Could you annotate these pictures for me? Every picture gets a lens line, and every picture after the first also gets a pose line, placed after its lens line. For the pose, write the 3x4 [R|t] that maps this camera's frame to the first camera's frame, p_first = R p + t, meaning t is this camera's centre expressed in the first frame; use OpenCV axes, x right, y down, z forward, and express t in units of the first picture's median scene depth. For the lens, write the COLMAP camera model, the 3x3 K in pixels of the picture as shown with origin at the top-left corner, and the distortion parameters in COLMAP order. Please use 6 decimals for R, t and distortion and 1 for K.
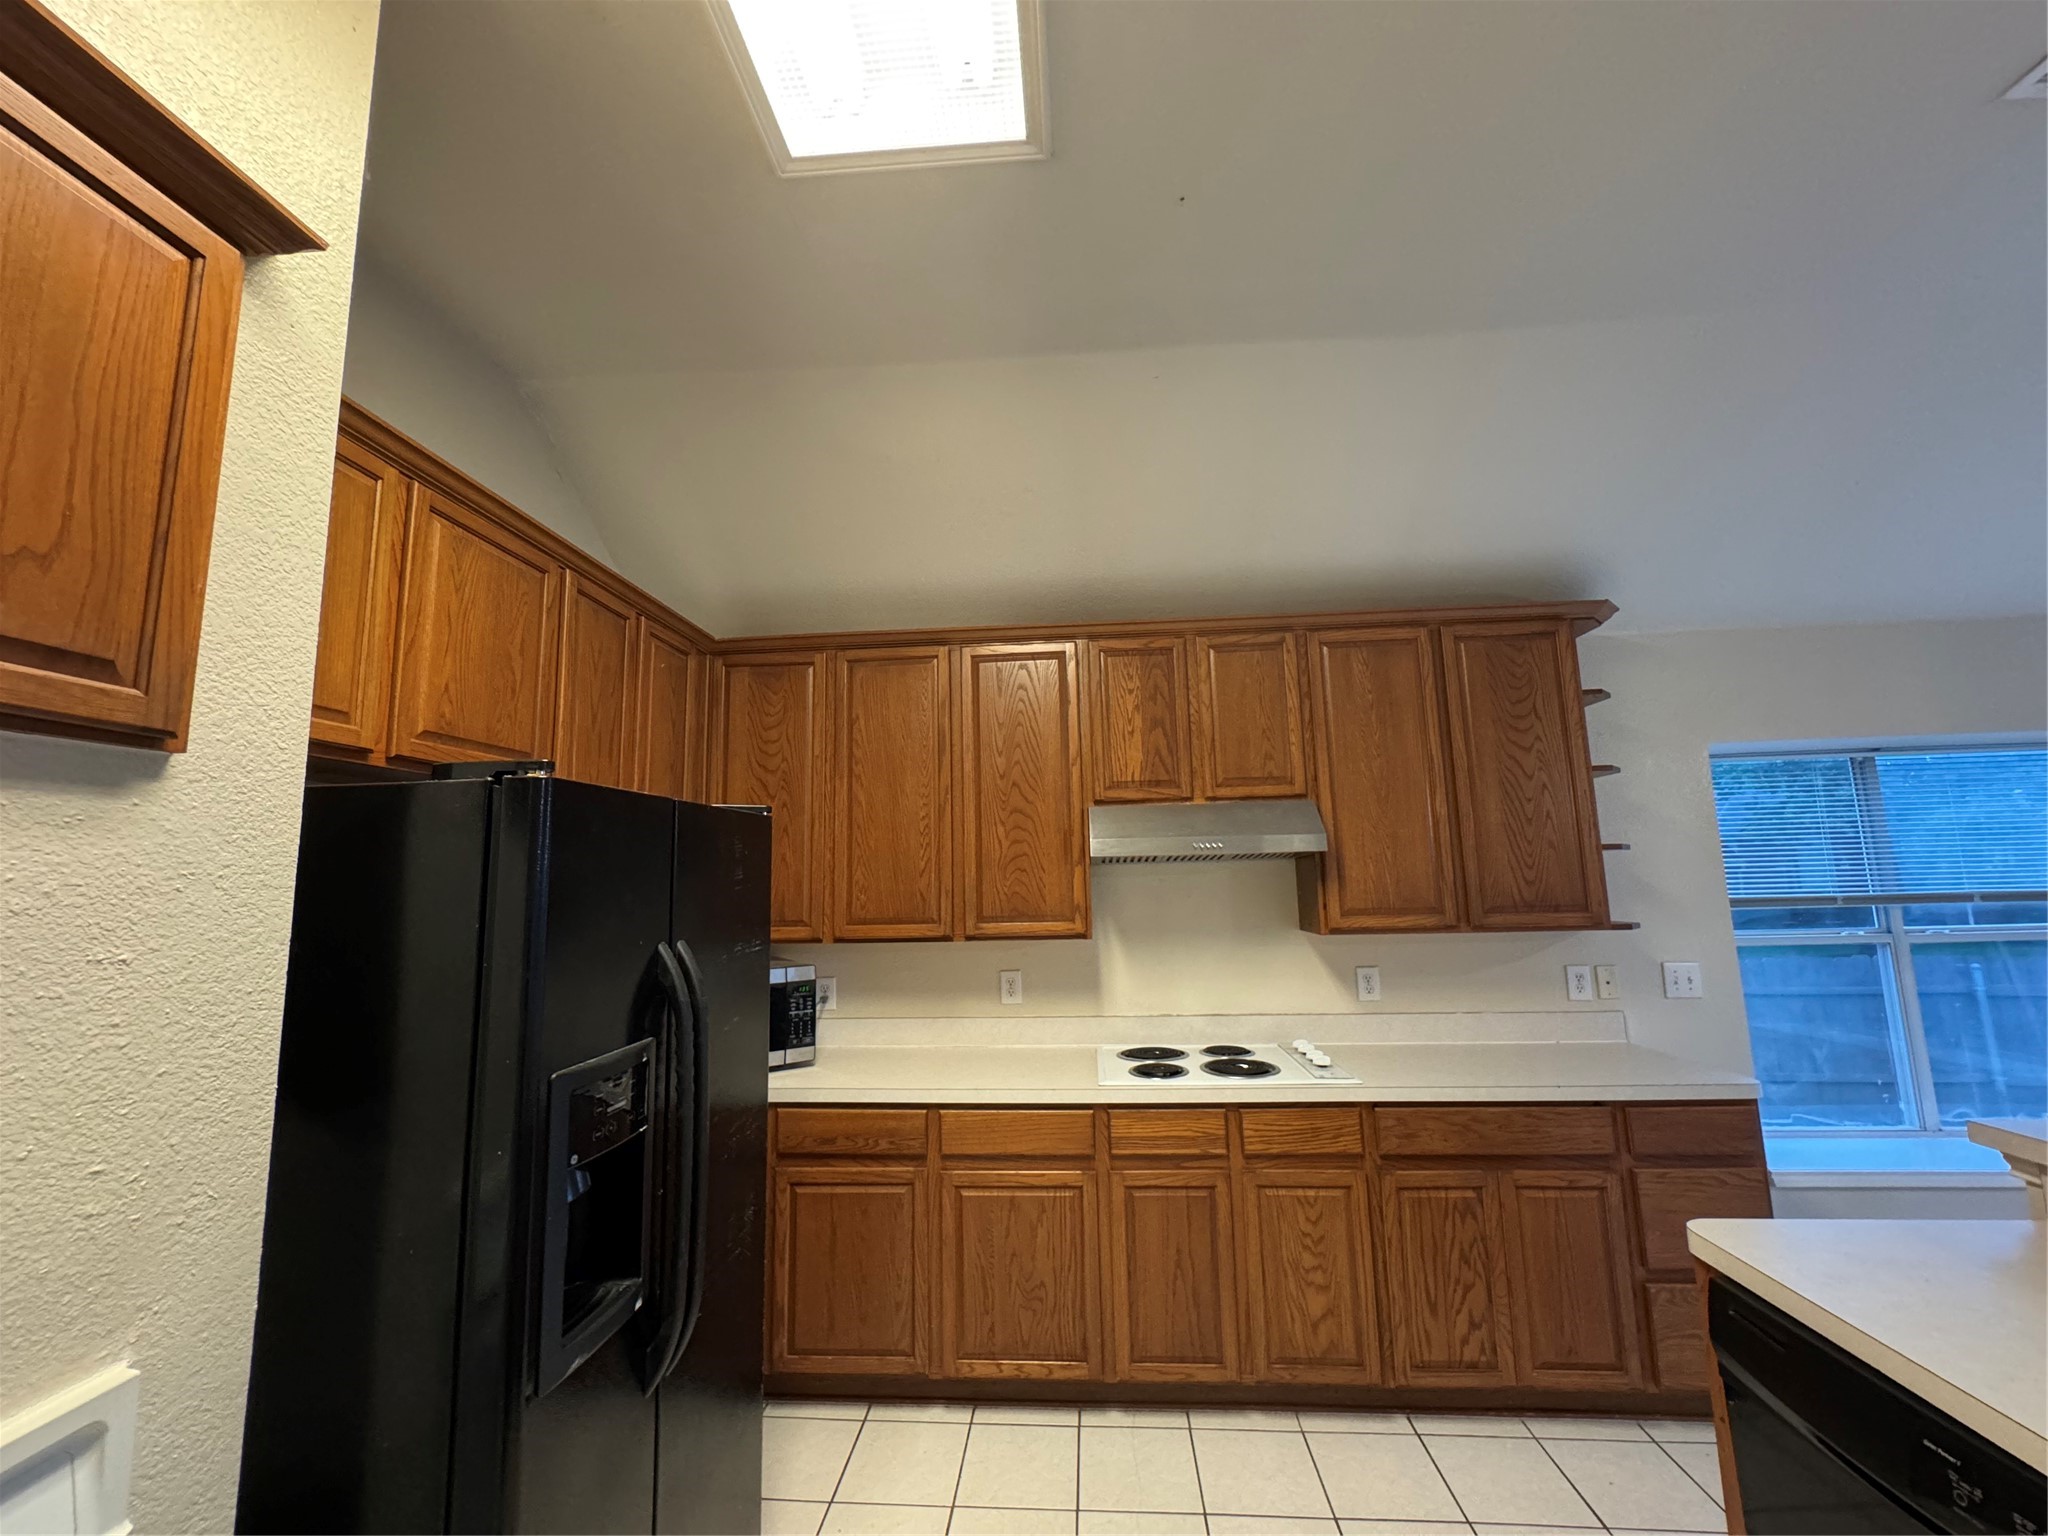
lens RADIAL K [[823.3, 0, 1024.0], [0, 823.3, 768.0], [0, 0, 1]] dist [-0.000295, 0.000045]
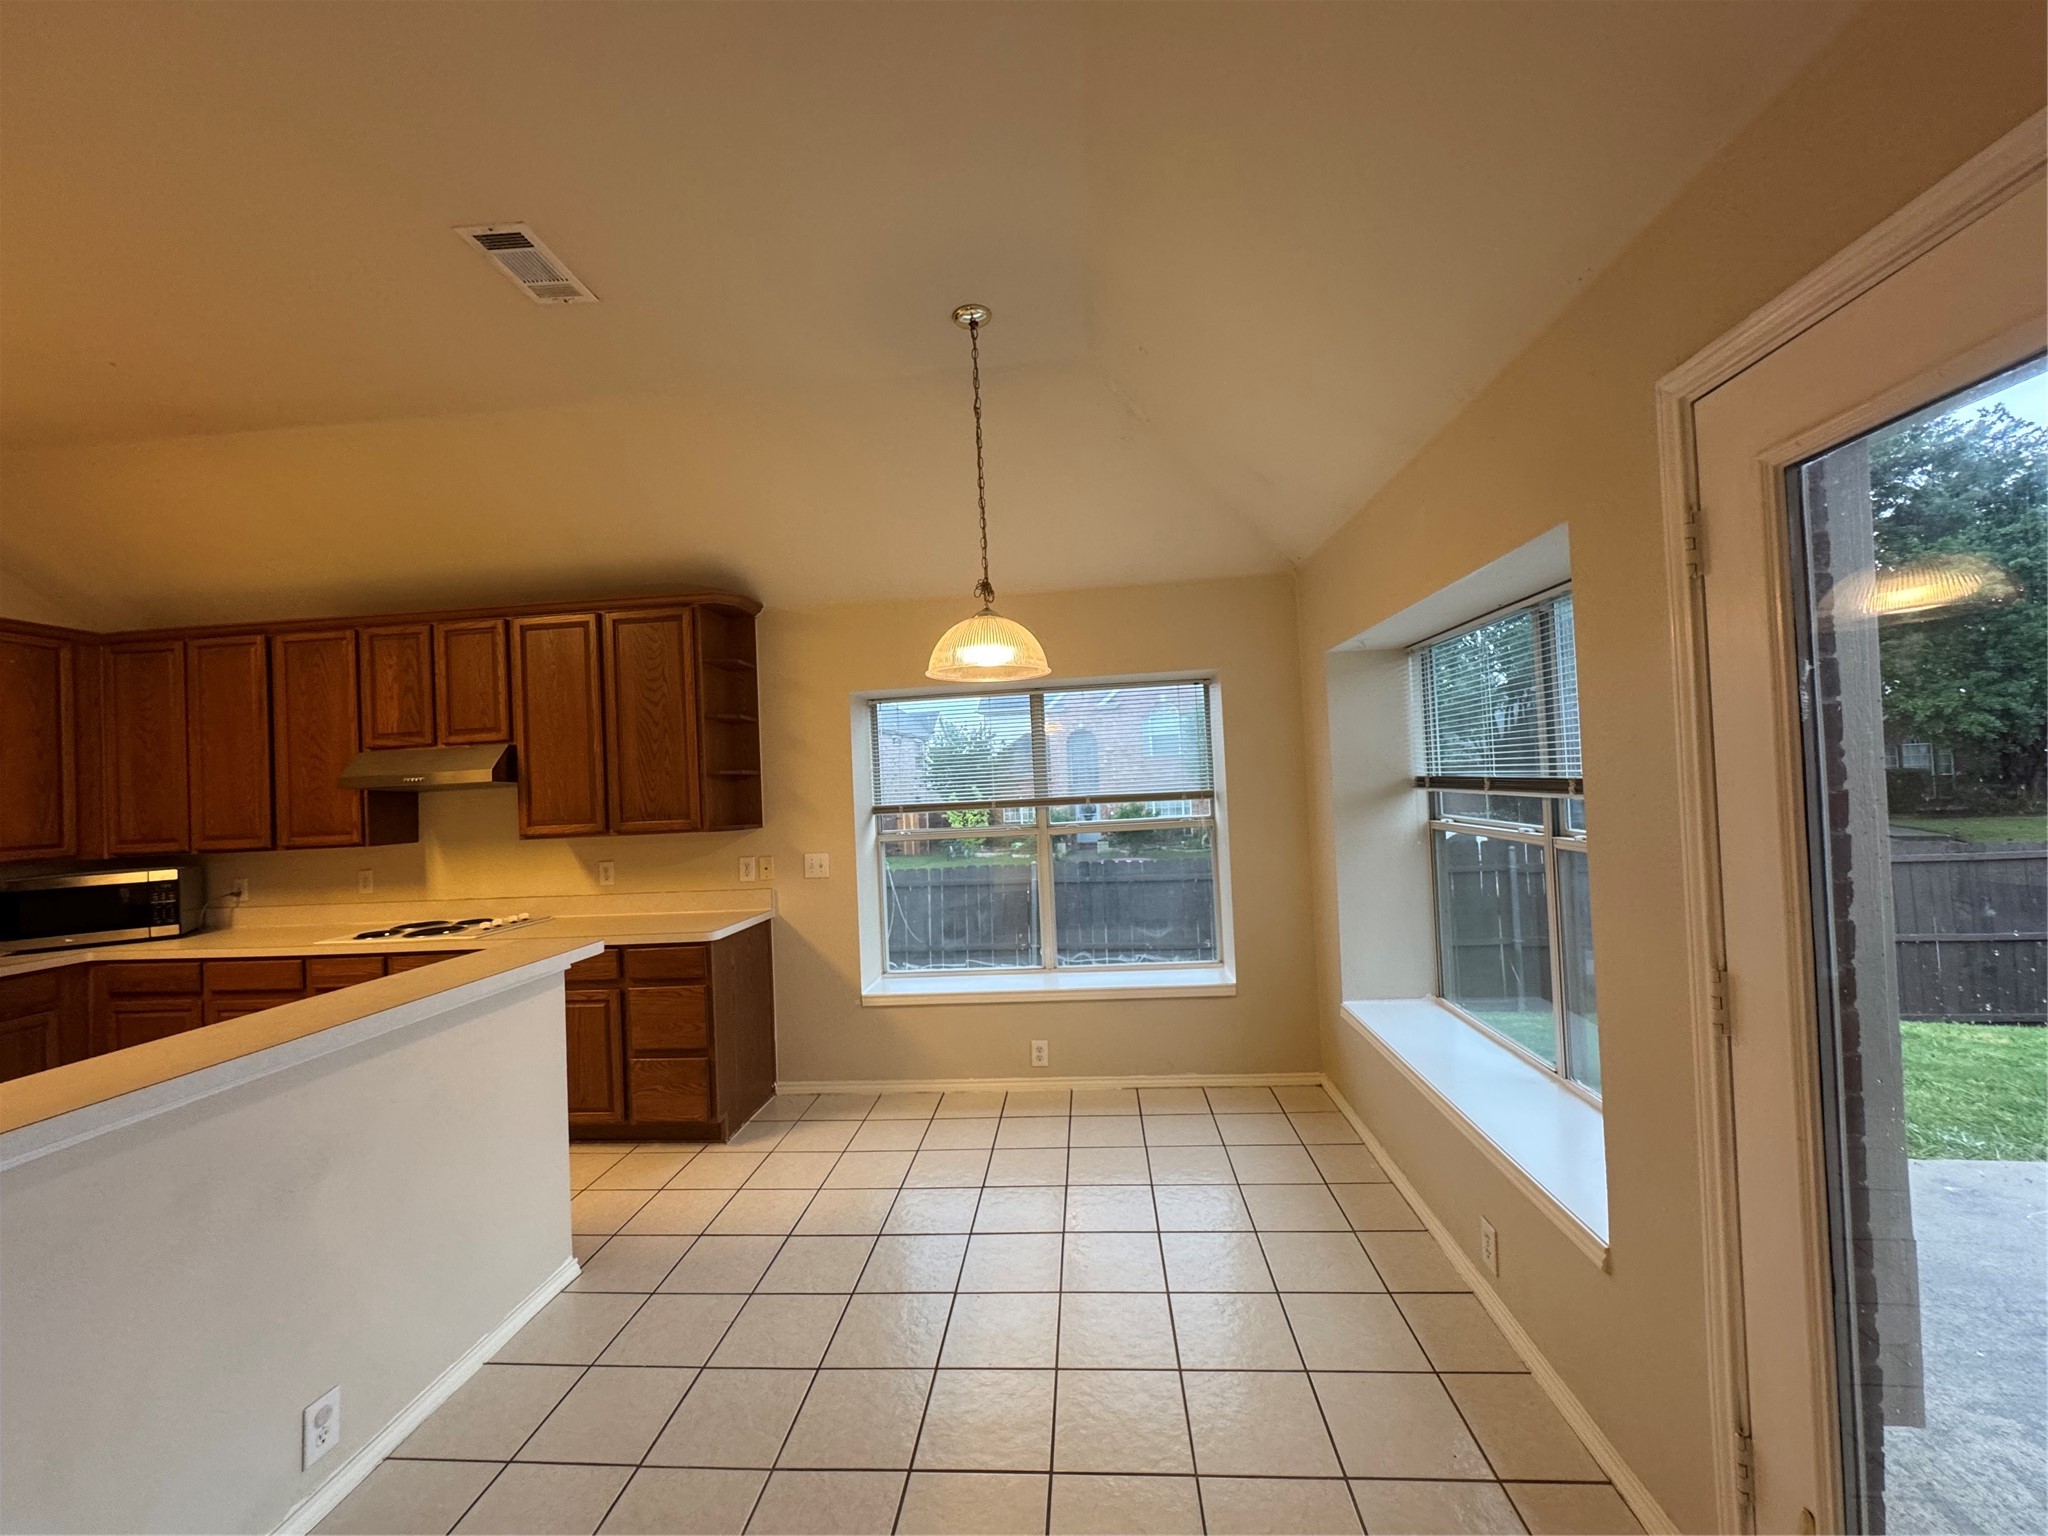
lens RADIAL K [[729.0, 0, 1026.8], [0, 729.0, 789.3], [0, 0, 1]] dist [-0.010921, -0.000043]
pose [[0.999573, -0.023421, 0.017481, 1.168336], [0.021077, 0.992063, 0.123963, -0.018205], [-0.020245, -0.123542, 0.992133, -0.231003]]
